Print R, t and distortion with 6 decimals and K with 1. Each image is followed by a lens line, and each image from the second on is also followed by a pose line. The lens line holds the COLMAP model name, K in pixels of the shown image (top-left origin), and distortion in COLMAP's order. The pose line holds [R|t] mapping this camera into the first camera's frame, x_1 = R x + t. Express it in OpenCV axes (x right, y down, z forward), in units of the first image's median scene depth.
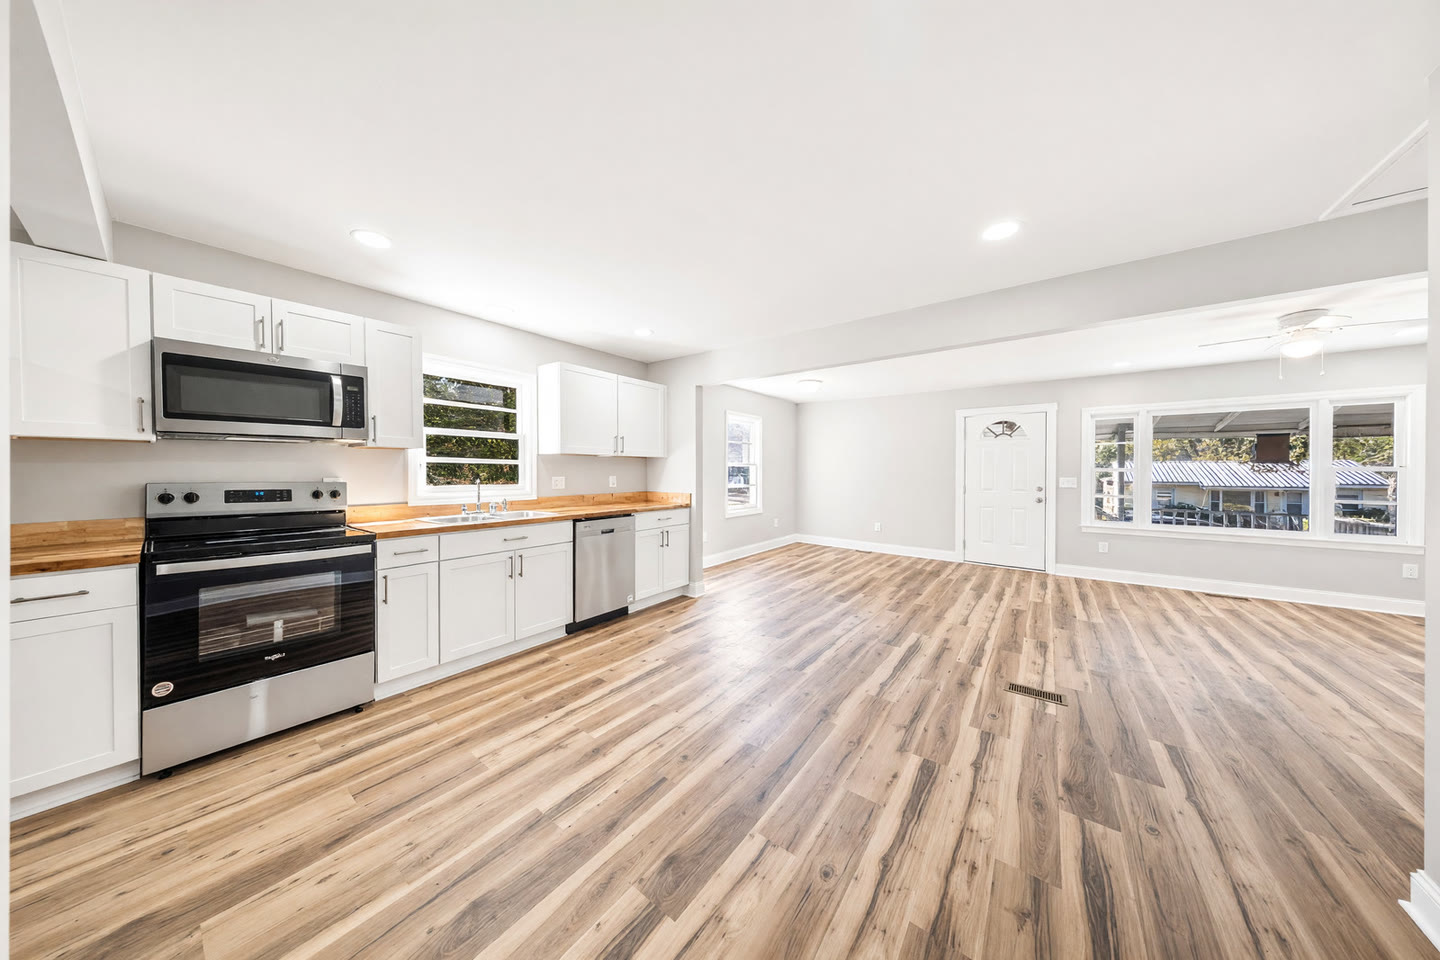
lens RADIAL K [[430.7, 0, 719.8], [0, 430.7, 476.7], [0, 0, 1]] dist [0.004989, -0.000095]
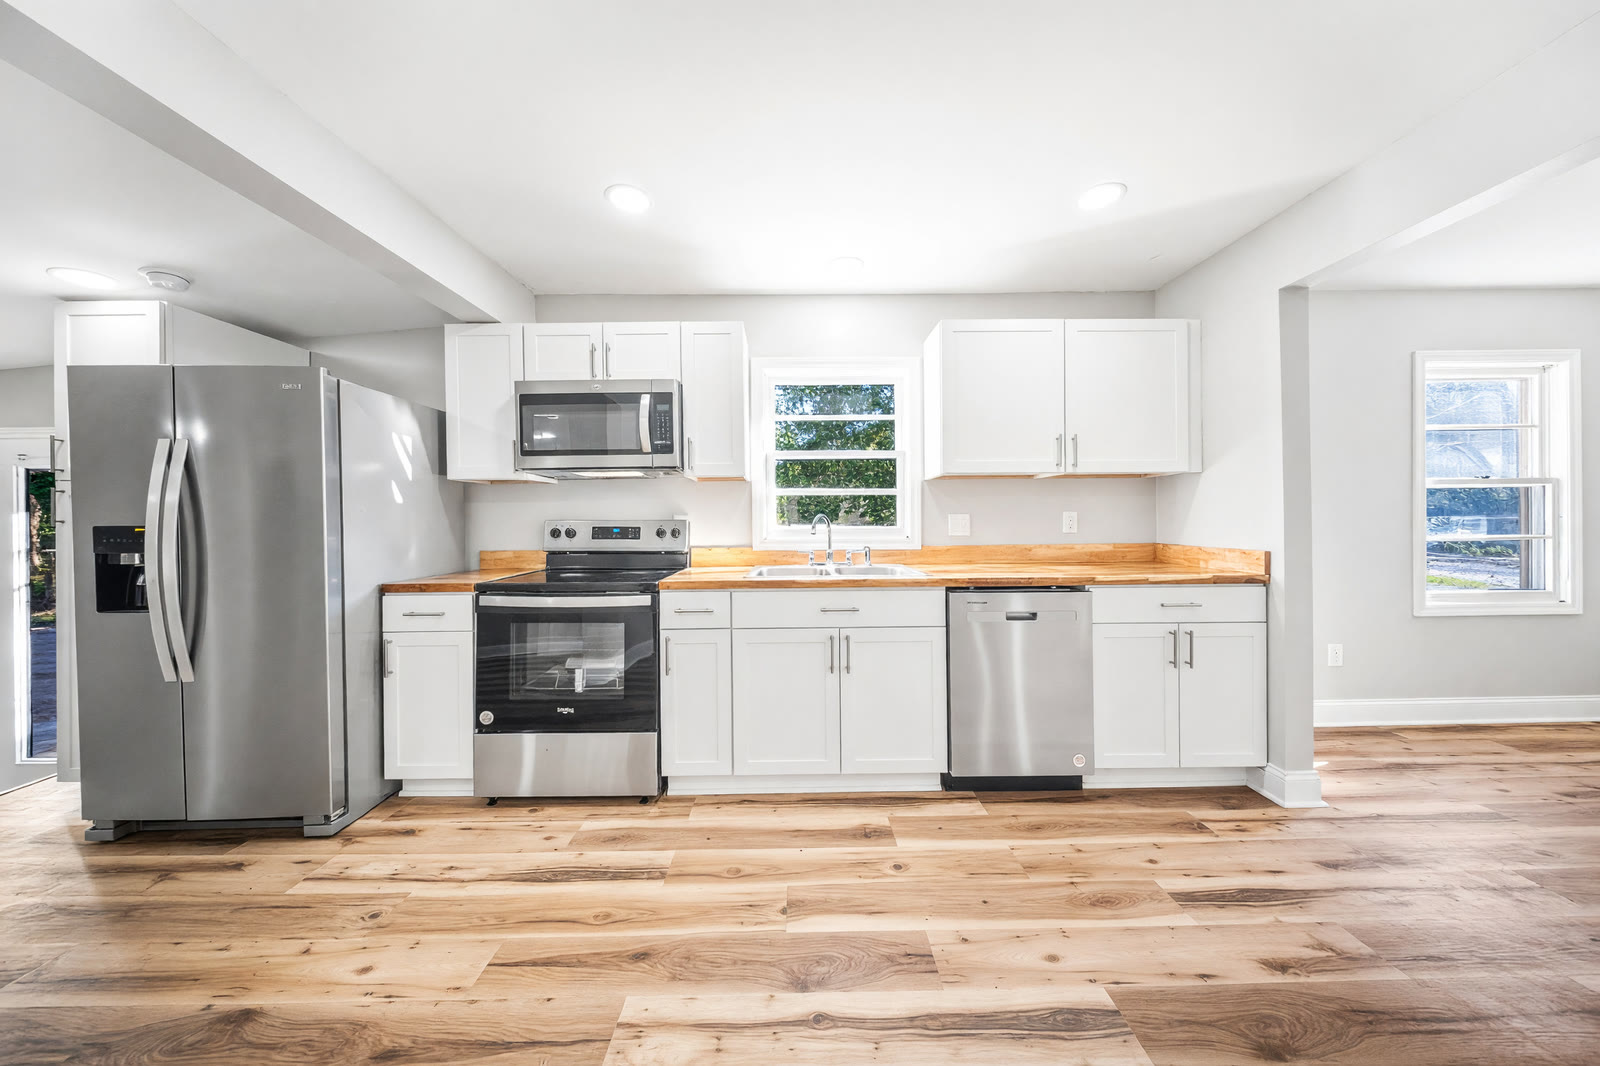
lens RADIAL K [[478.6, 0, 803.4], [0, 478.6, 518.3], [0, 0, 1]] dist [0.004989, -0.000095]
pose [[0.608767, -0.011921, -0.793260, 0.036079], [-0.000765, 0.999878, -0.015613, 0.019314], [0.793349, 0.010112, 0.608683, 0.456439]]
